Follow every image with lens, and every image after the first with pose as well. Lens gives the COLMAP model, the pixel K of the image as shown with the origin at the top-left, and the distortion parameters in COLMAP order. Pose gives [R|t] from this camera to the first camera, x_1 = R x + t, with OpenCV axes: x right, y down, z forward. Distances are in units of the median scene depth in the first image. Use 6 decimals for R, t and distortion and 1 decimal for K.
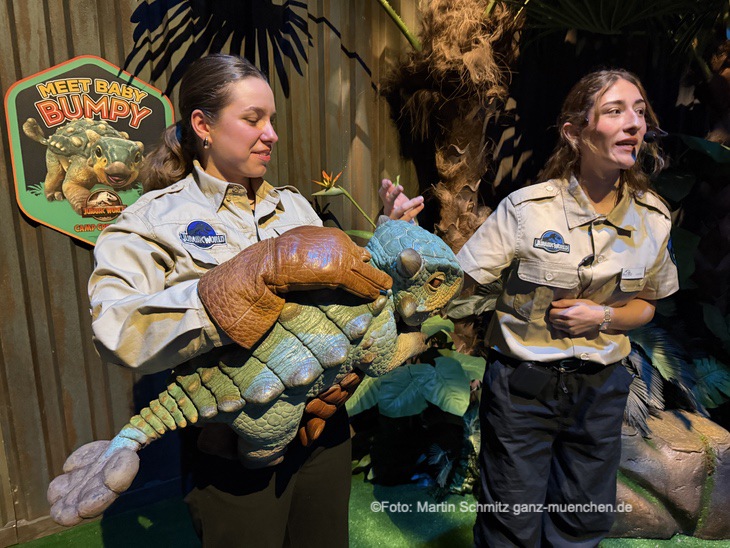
lens RADIAL K [[516.5, 0, 365.0], [0, 516.5, 274.0], [0, 0, 1]] dist [0.072246, -0.080443]
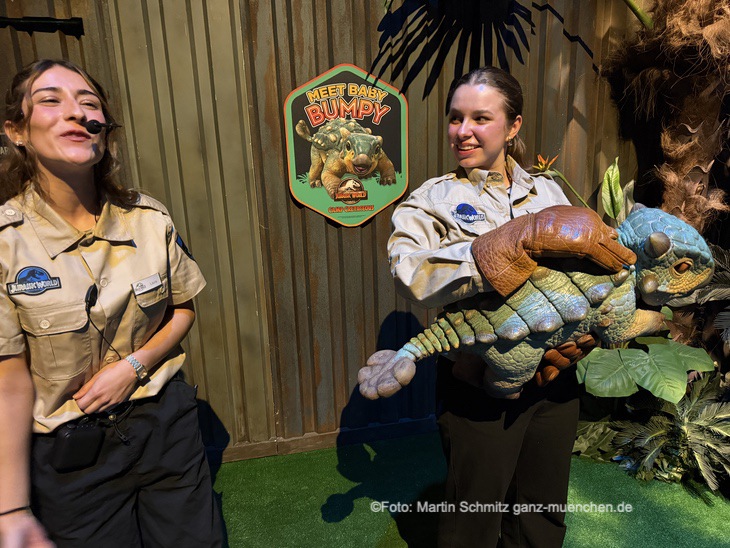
lens RADIAL K [[516.9, 0, 319.9], [0, 516.9, 258.3], [0, 0, 1]] dist [-0.043862, 0.048843]
pose [[0.878381, 0.085851, -0.470188, -0.027731], [-0.090753, 0.995798, 0.012281, 0.061574], [0.469267, 0.031884, 0.882481, -0.306179]]
